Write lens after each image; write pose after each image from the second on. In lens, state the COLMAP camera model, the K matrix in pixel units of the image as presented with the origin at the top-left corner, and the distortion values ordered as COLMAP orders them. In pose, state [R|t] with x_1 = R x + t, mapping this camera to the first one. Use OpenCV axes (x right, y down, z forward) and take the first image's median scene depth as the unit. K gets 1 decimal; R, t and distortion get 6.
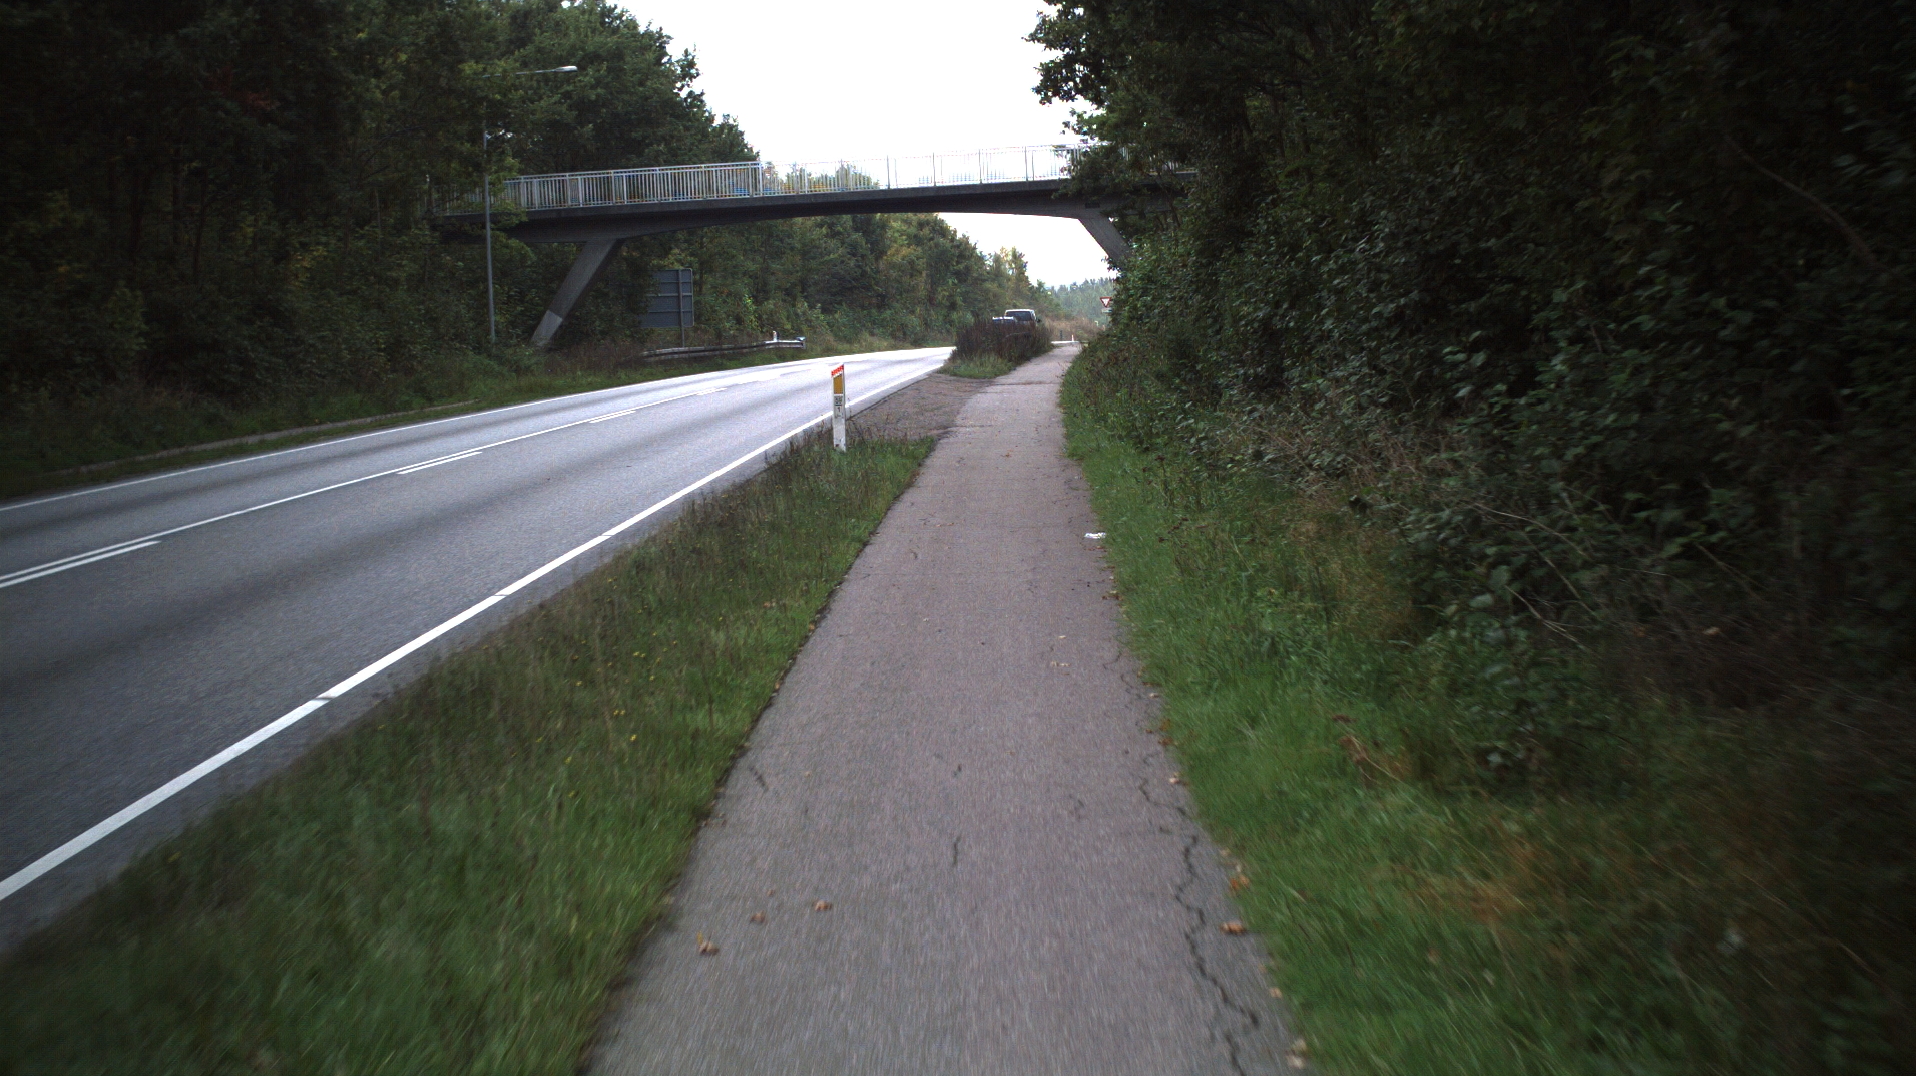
lens RADIAL K [[2804.3, 0, 958.0], [0, 2804.3, 538.0], [0, 0, 1]] dist [-0.239292, 0.109244]
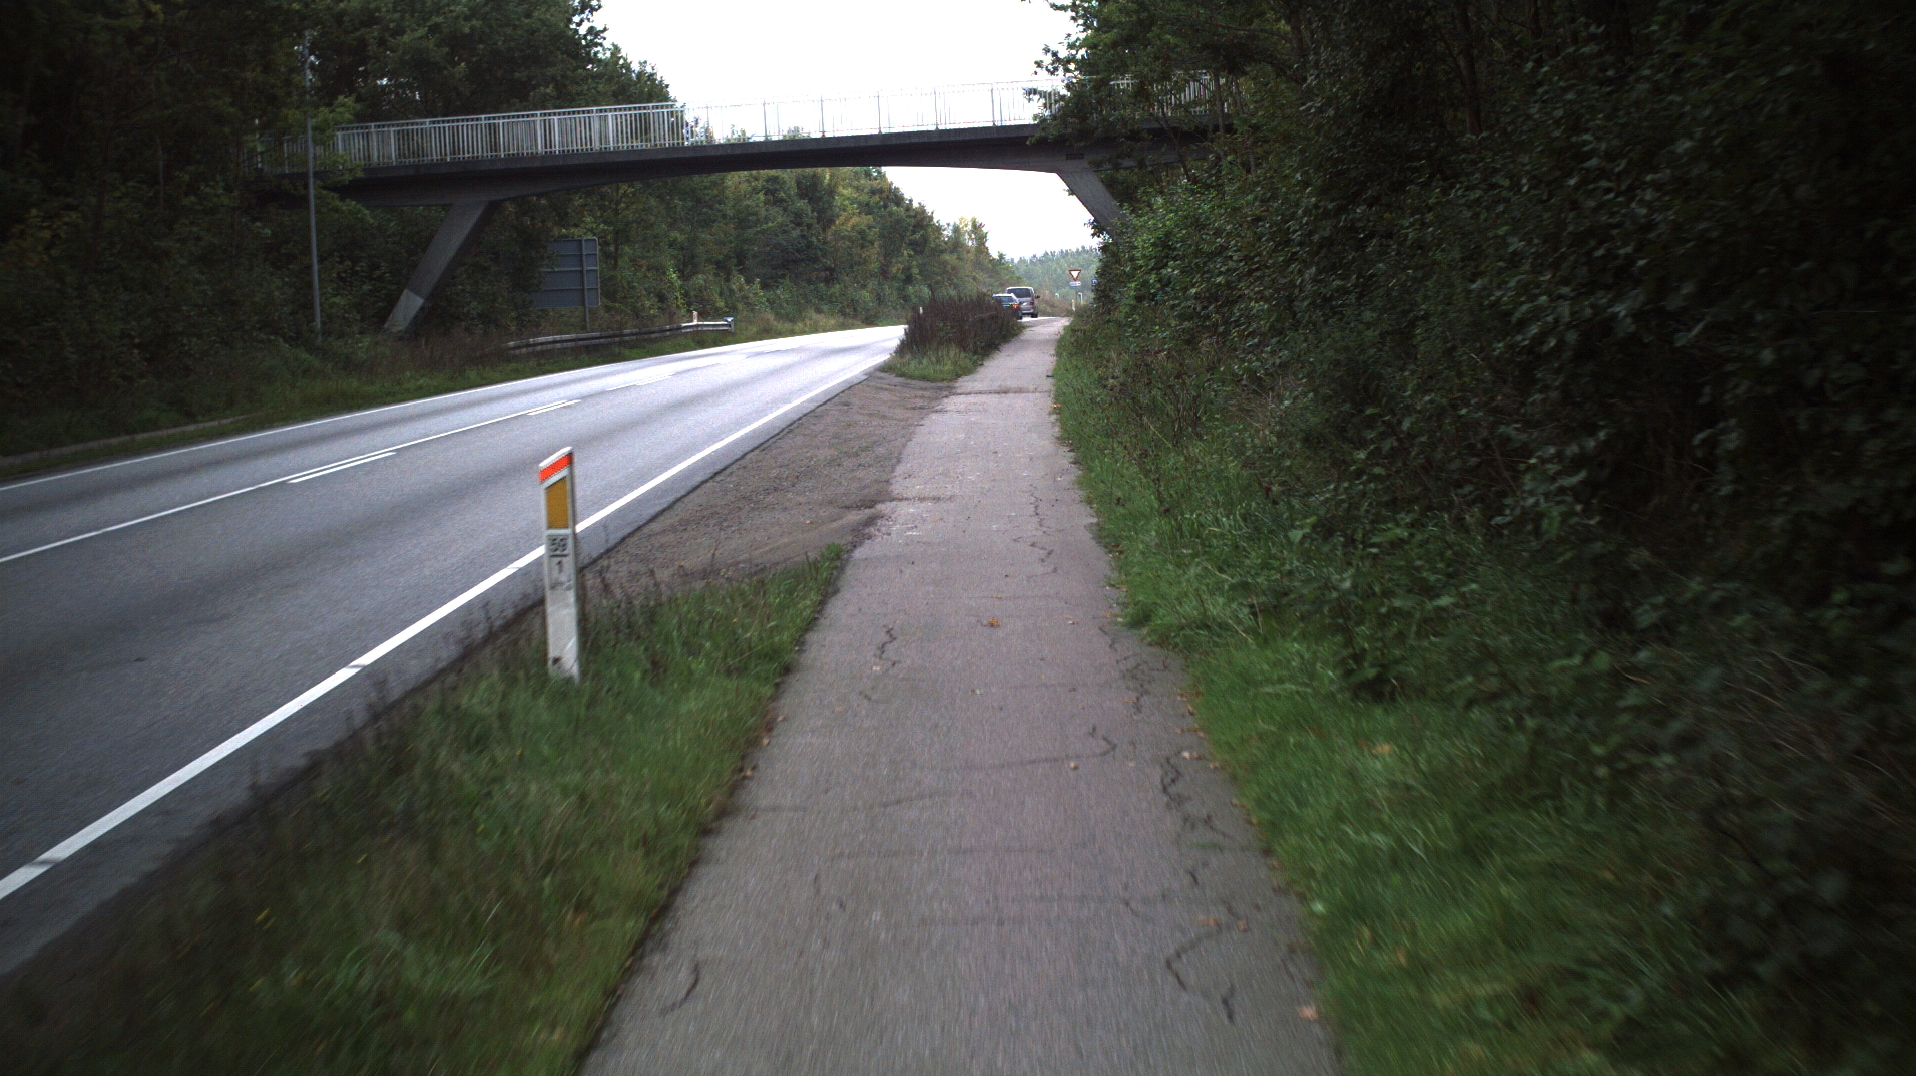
lens RADIAL K [[2804.3, 0, 958.0], [0, 2804.3, 538.0], [0, 0, 1]] dist [-0.239292, 0.109244]
pose [[0.999883, -0.004910, 0.014473, 0.001961], [0.004769, 0.999941, 0.009743, -0.016175], [-0.014520, -0.009673, 0.999848, 0.187007]]
